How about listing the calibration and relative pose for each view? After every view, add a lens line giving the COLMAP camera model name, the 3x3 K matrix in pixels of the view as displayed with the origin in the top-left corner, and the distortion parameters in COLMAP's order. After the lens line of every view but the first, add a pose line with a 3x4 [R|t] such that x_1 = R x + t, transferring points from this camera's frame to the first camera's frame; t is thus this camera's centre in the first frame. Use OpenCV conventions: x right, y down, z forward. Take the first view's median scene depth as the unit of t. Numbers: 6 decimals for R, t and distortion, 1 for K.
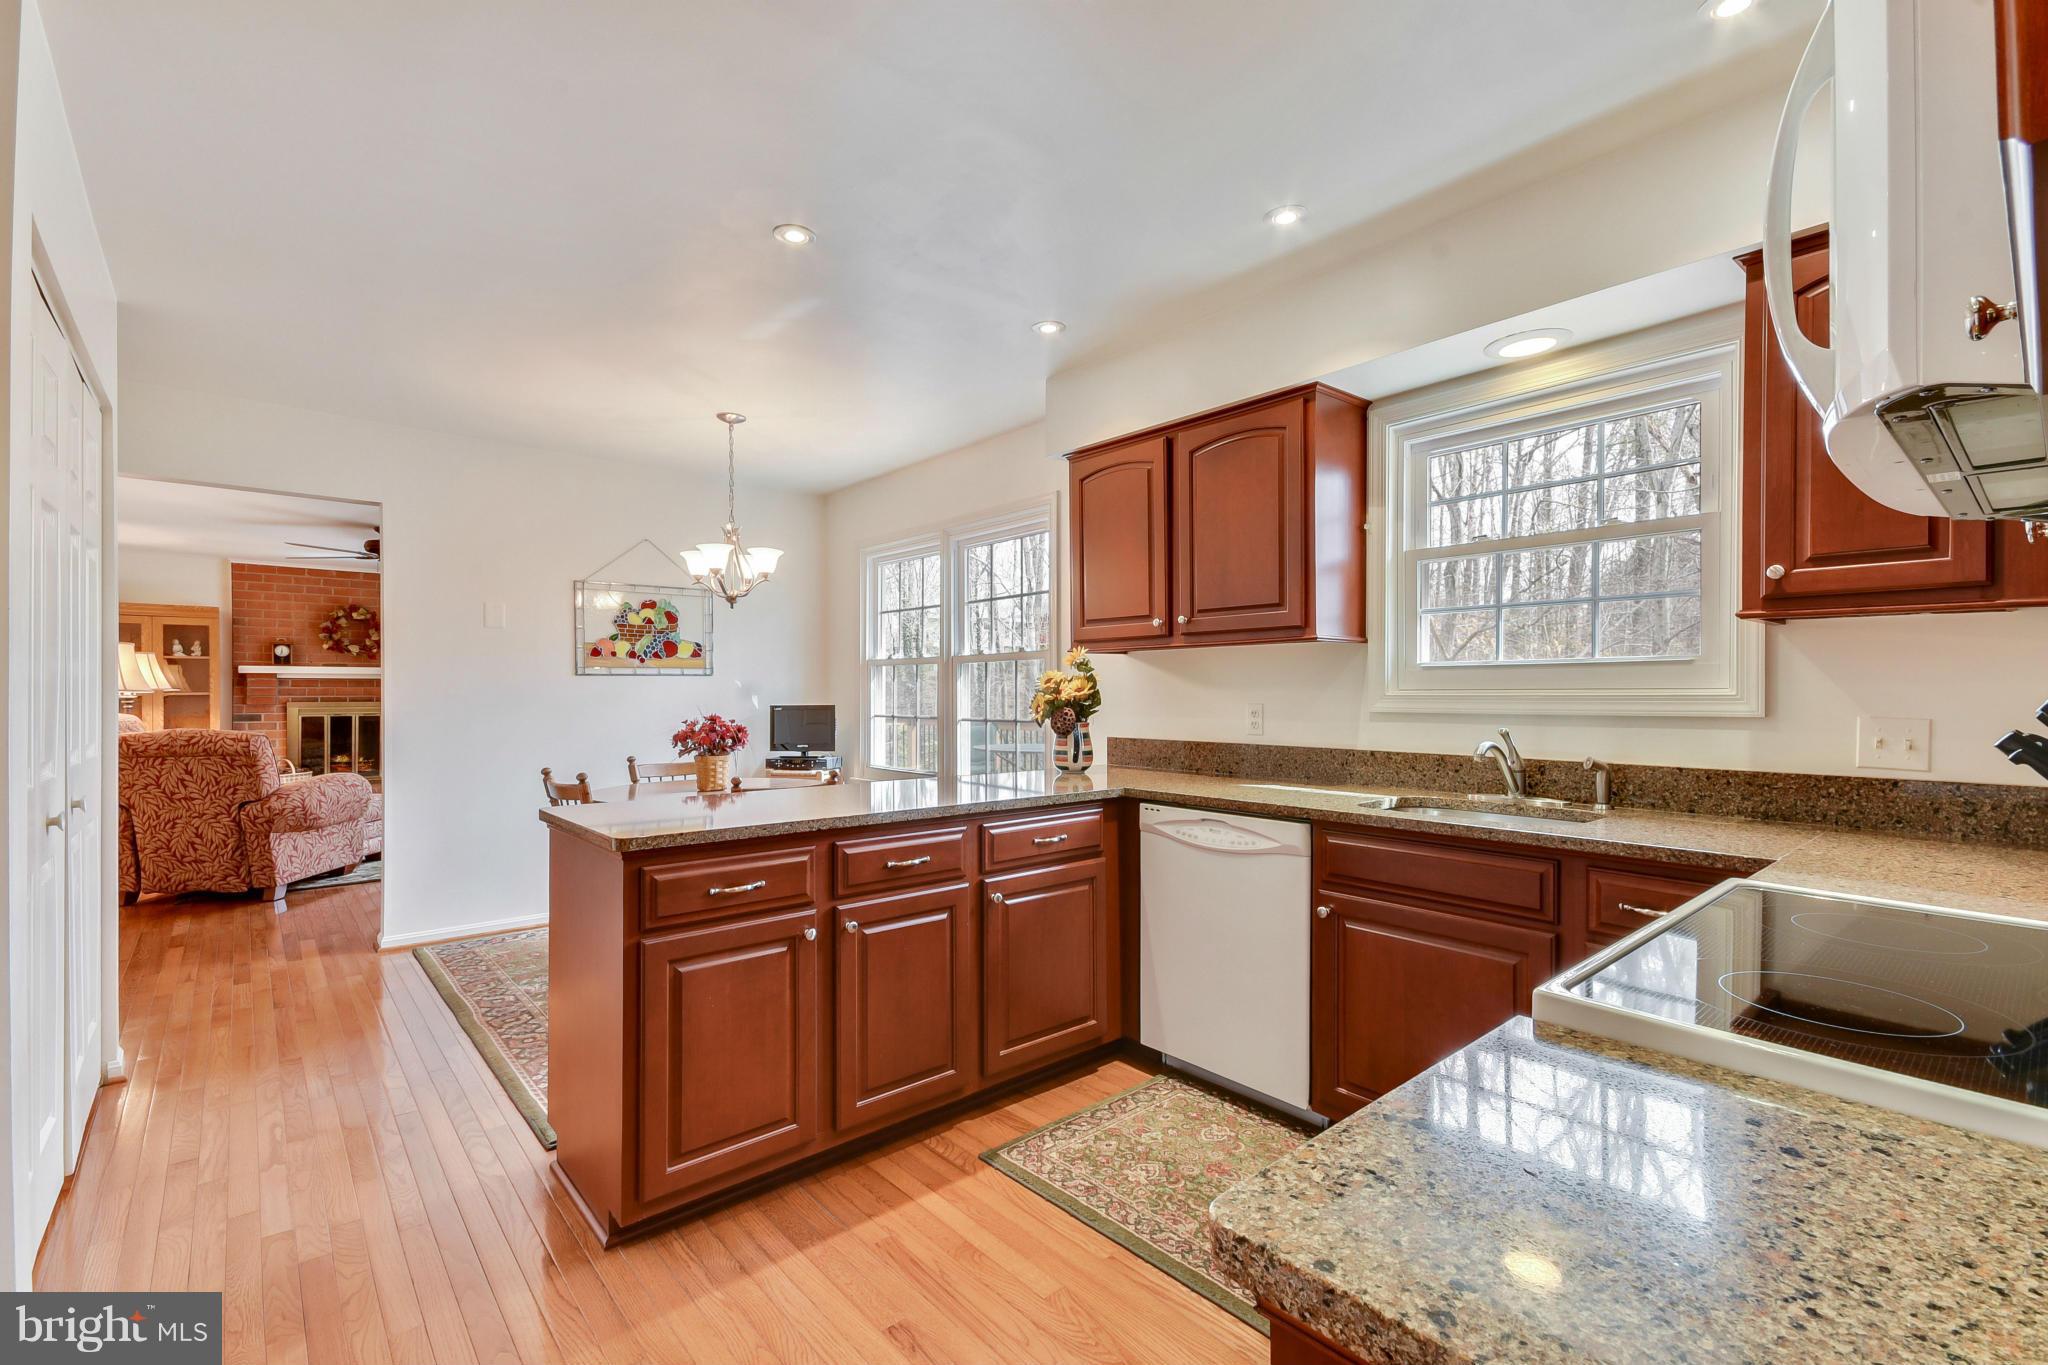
lens RADIAL K [[903.0, 0, 1042.0], [0, 903.0, 676.9], [0, 0, 1]] dist [0.001777, 0.000297]
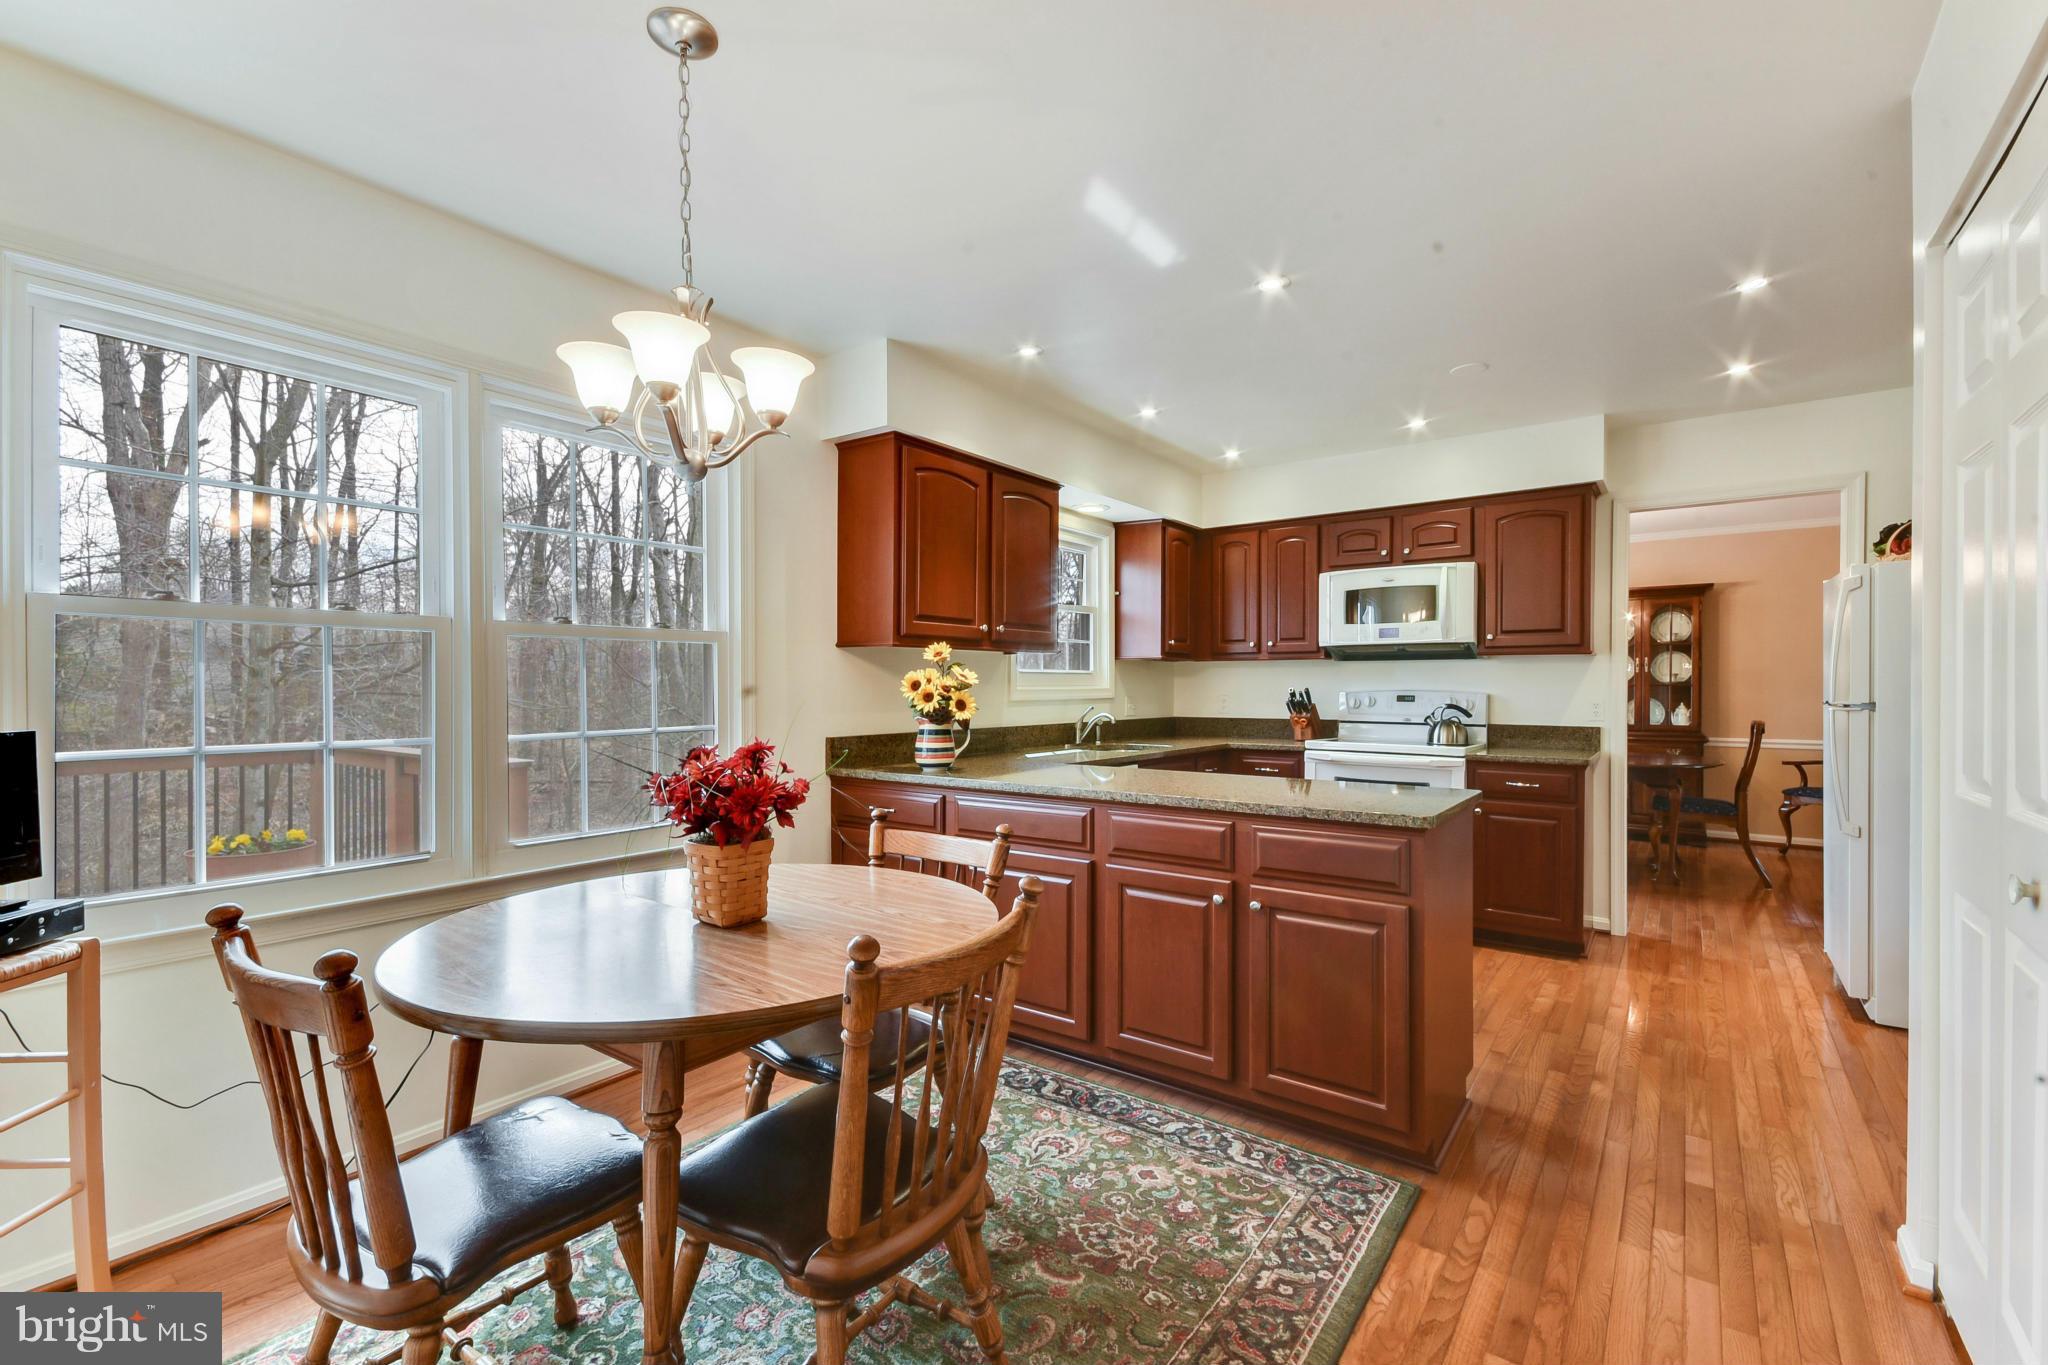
lens RADIAL K [[892.0, 0, 1038.4], [0, 892.0, 687.5], [0, 0, 1]] dist [0.002417, 0.000298]
pose [[-0.210020, 0.004247, 0.977688, -0.903930], [-0.002683, 0.999984, -0.004920, 0.021348], [-0.977693, -0.003657, -0.210006, 1.051974]]
